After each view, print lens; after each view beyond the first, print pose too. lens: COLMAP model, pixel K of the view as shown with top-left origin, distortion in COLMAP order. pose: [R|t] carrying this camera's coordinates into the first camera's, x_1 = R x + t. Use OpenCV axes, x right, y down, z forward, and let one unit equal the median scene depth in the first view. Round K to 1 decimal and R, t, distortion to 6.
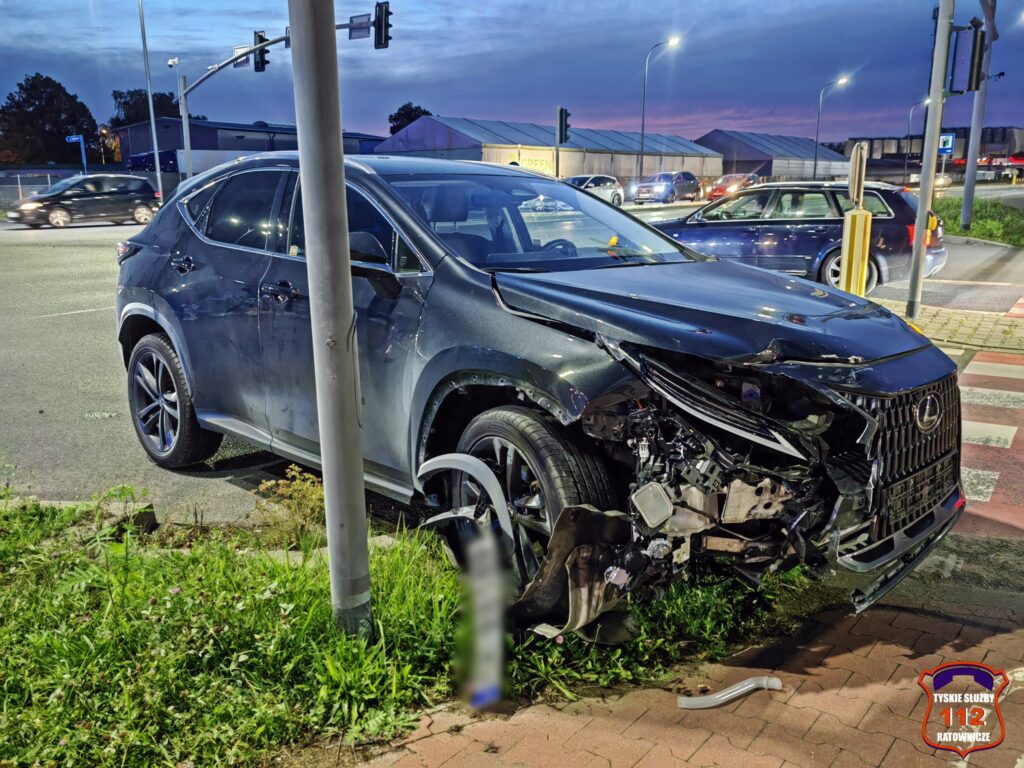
lens RADIAL K [[868.4, 0, 516.3], [0, 868.4, 387.9], [0, 0, 1]] dist [0.004854, -0.001934]
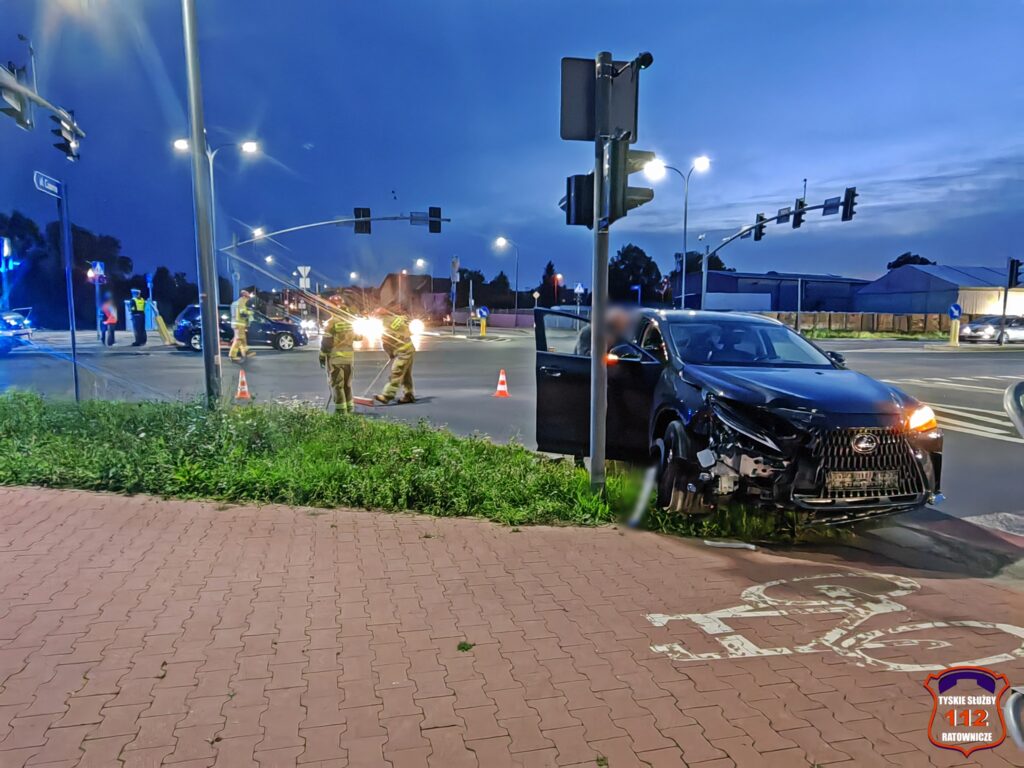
lens RADIAL K [[682.8, 0, 513.6], [0, 682.8, 386.3], [0, 0, 1]] dist [-0.001713, 0.001502]
pose [[0.792661, 0.077491, -0.604717, 0.090002], [-0.154074, 0.985154, -0.075719, 0.016756], [0.589872, 0.153191, 0.792833, -0.089396]]
